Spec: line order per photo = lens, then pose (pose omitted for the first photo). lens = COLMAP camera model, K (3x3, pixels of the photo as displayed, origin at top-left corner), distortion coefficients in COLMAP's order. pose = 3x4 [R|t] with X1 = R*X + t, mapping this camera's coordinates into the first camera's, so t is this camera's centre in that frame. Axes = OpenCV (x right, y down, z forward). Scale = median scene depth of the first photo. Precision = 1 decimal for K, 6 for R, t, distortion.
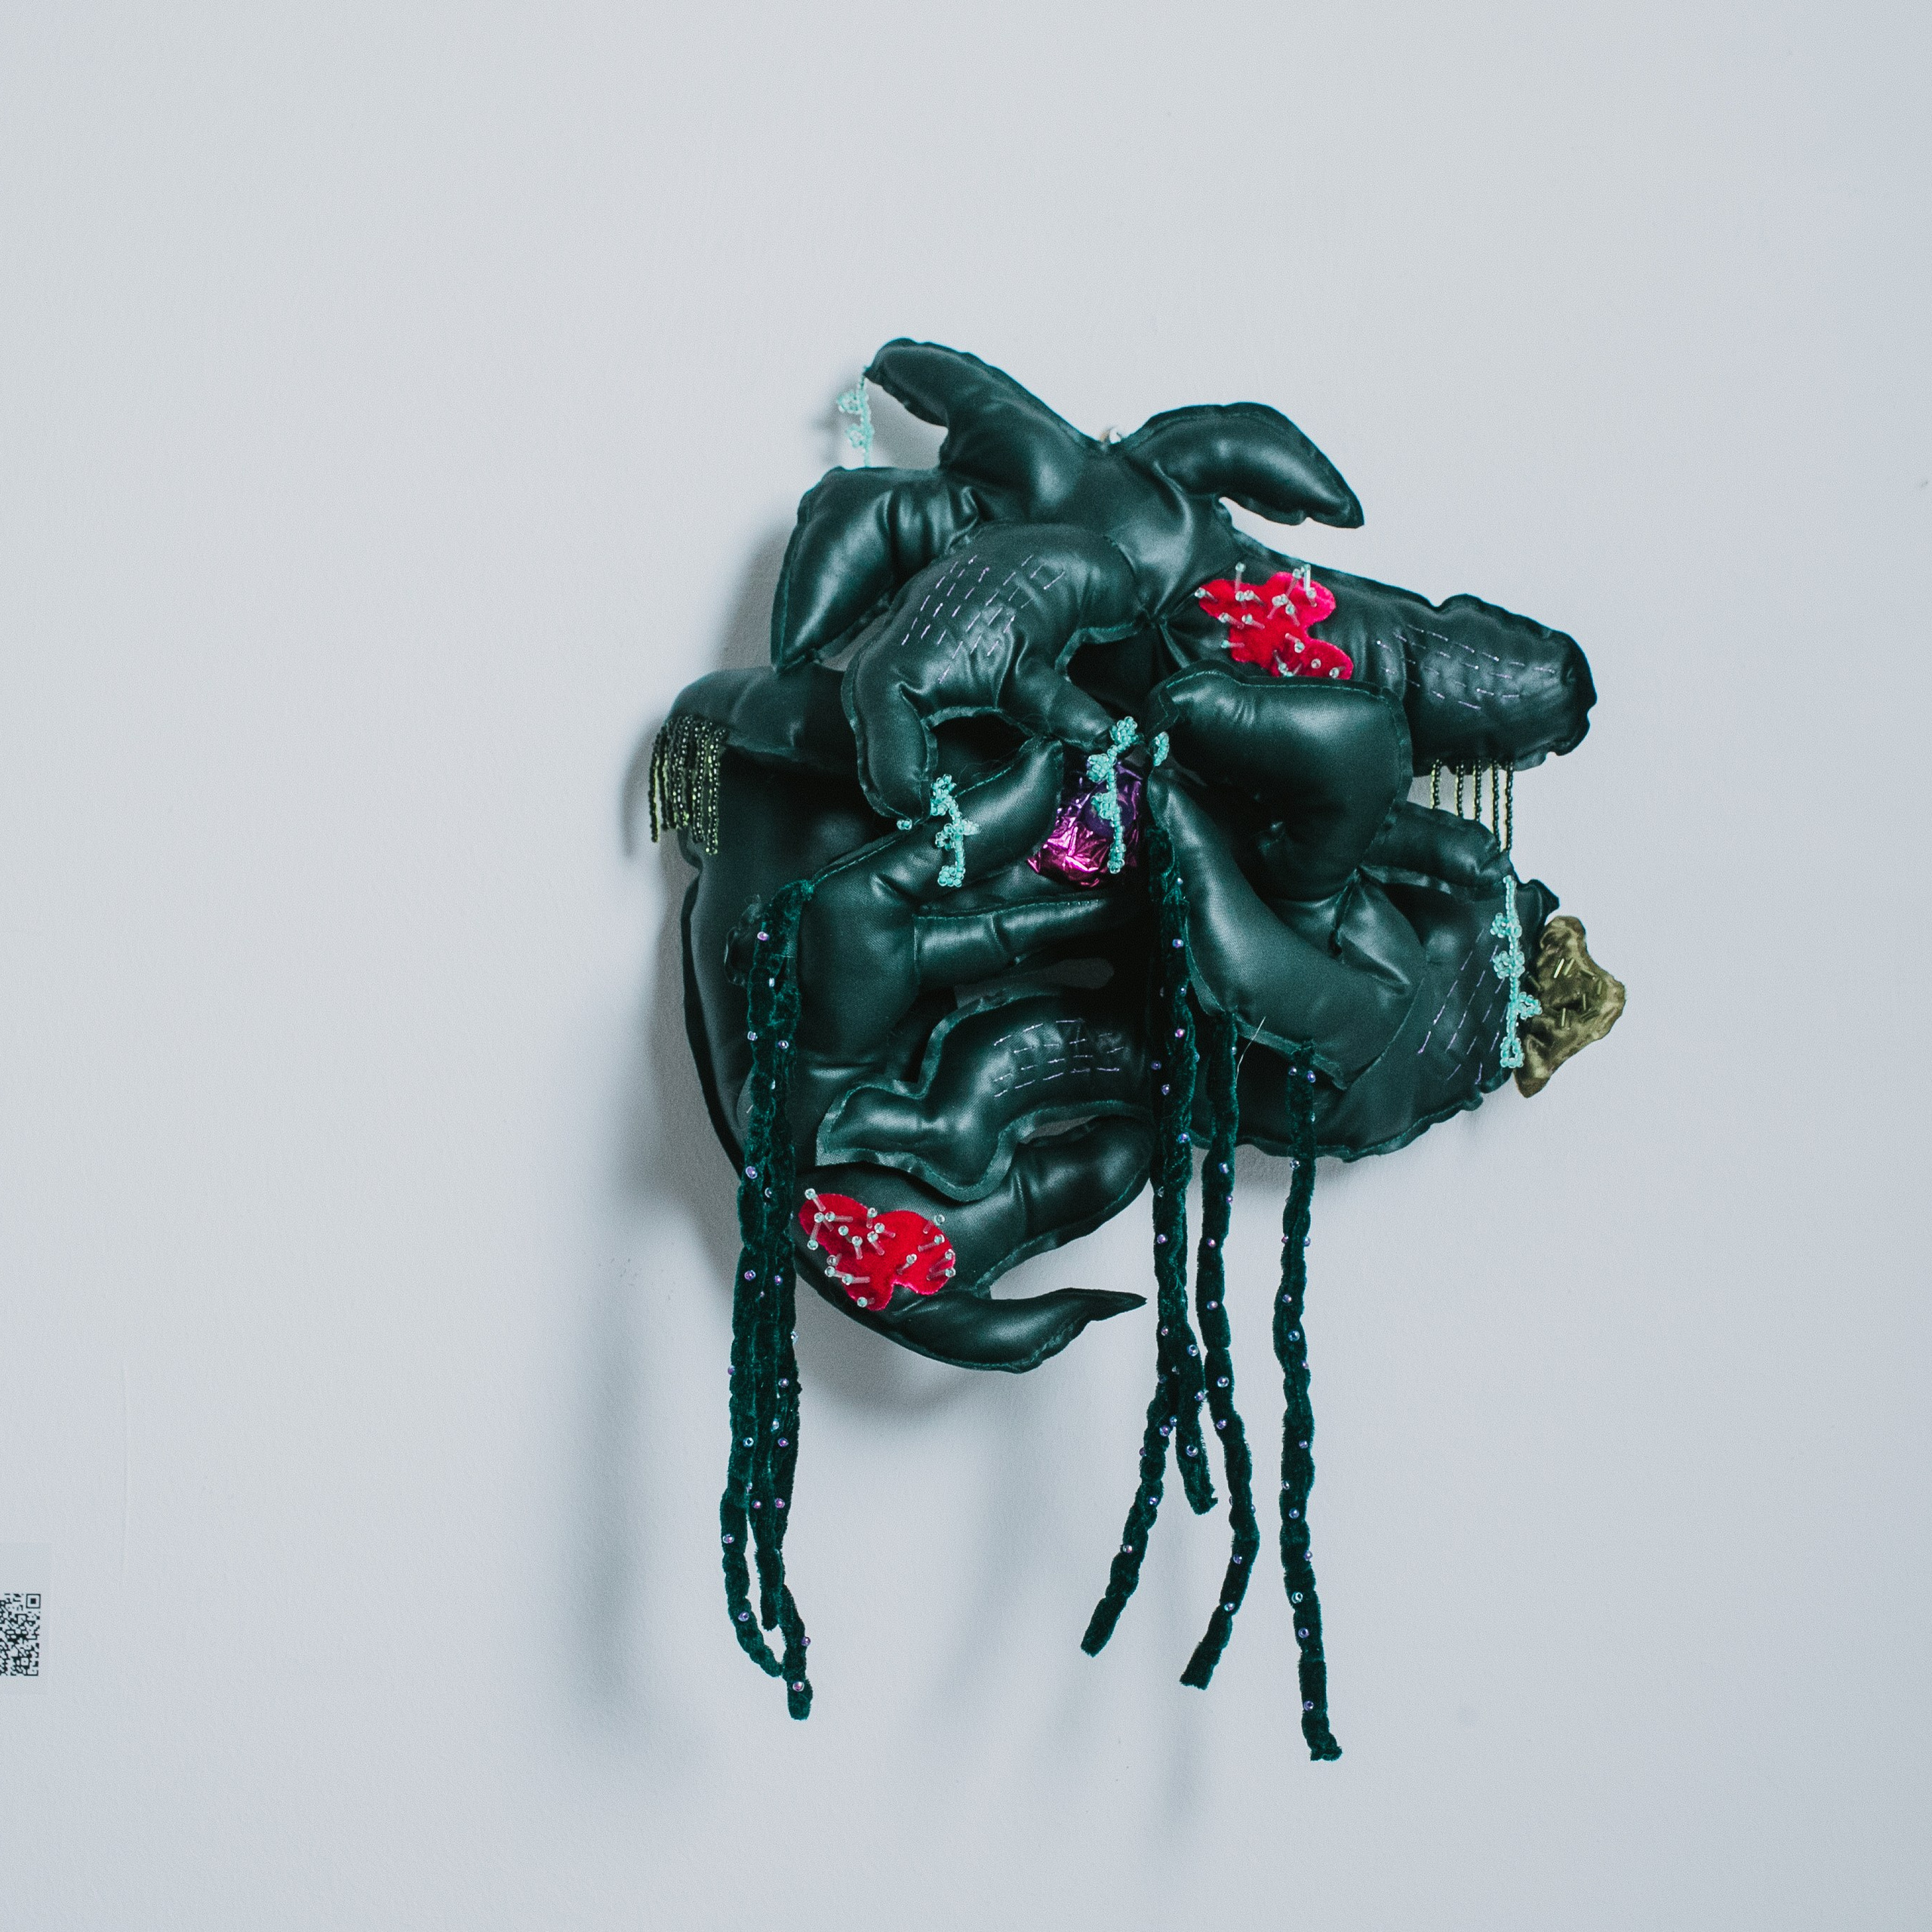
lens RADIAL K [[3592.2, 0, 979.4], [0, 3592.2, 961.5], [0, 0, 1]] dist [-0.048995, 0.000000]
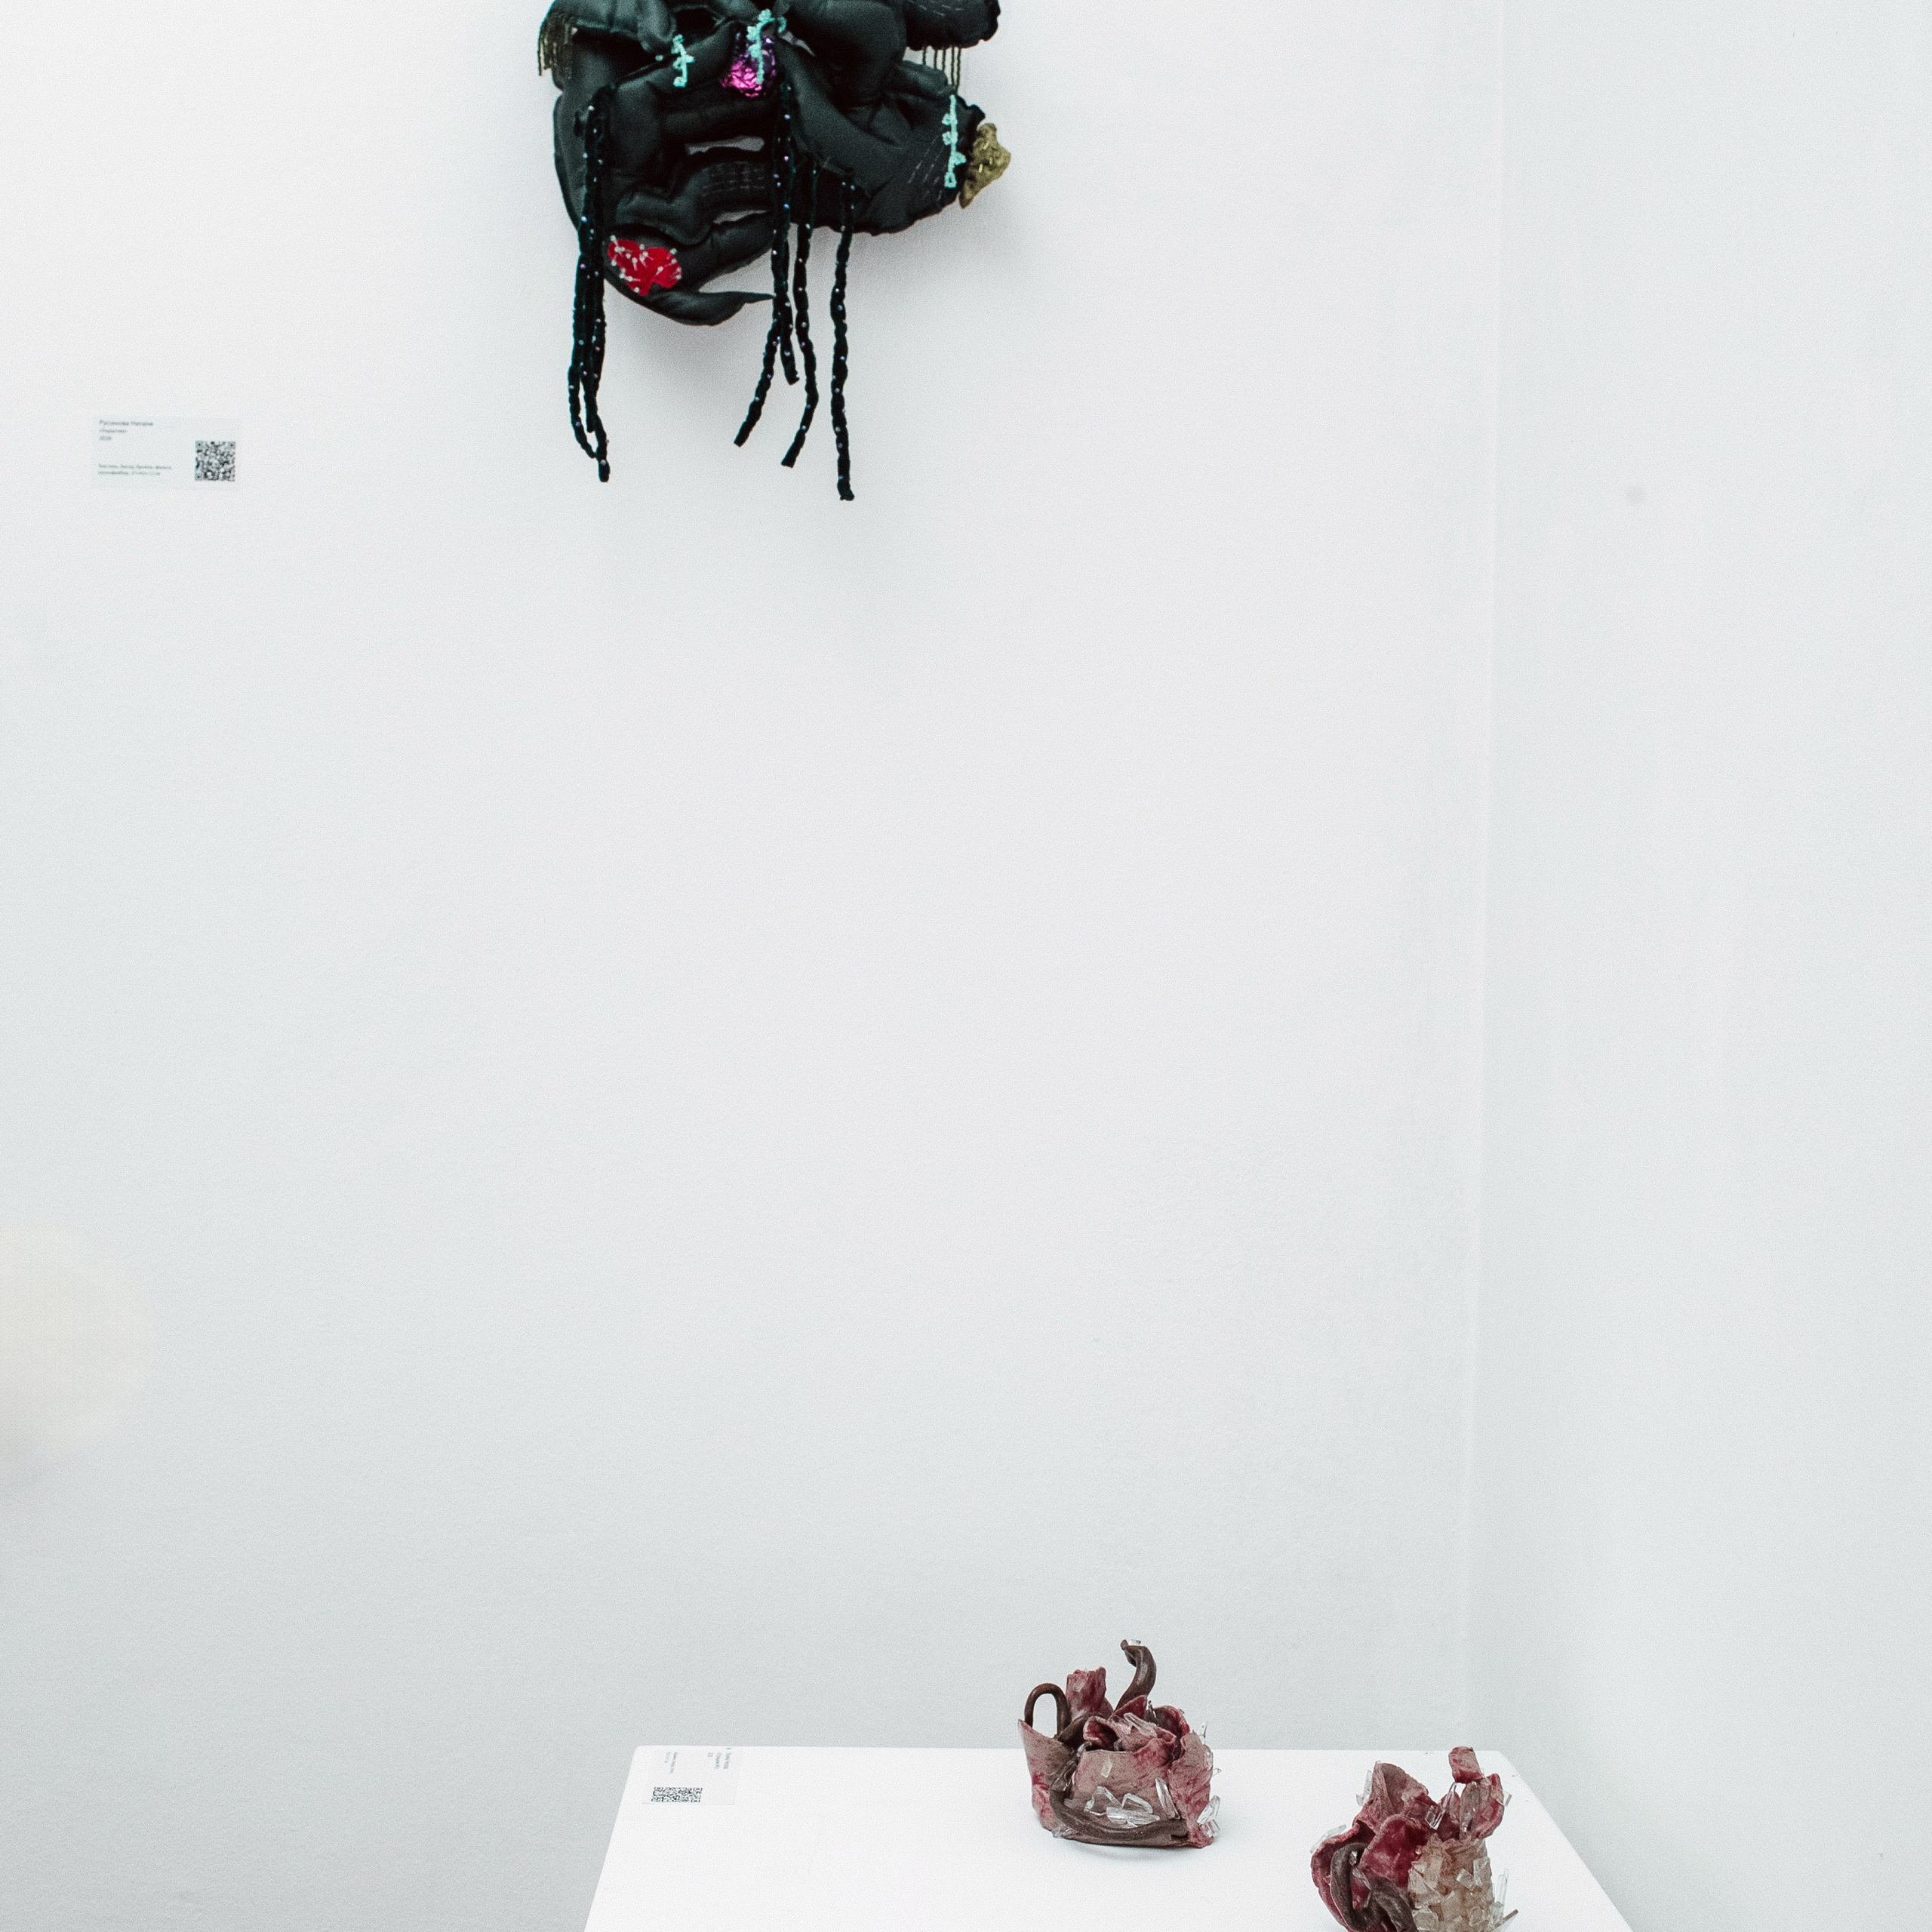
lens RADIAL K [[3592.2, 0, 947.2], [0, 3592.2, 972.4], [0, 0, 1]] dist [-0.048995, 0.000000]
pose [[0.999447, 0.018140, 0.027863, 0.099982], [-0.021476, 0.991987, 0.124500, 0.230409], [-0.025381, -0.125029, 0.991828, -1.163111]]
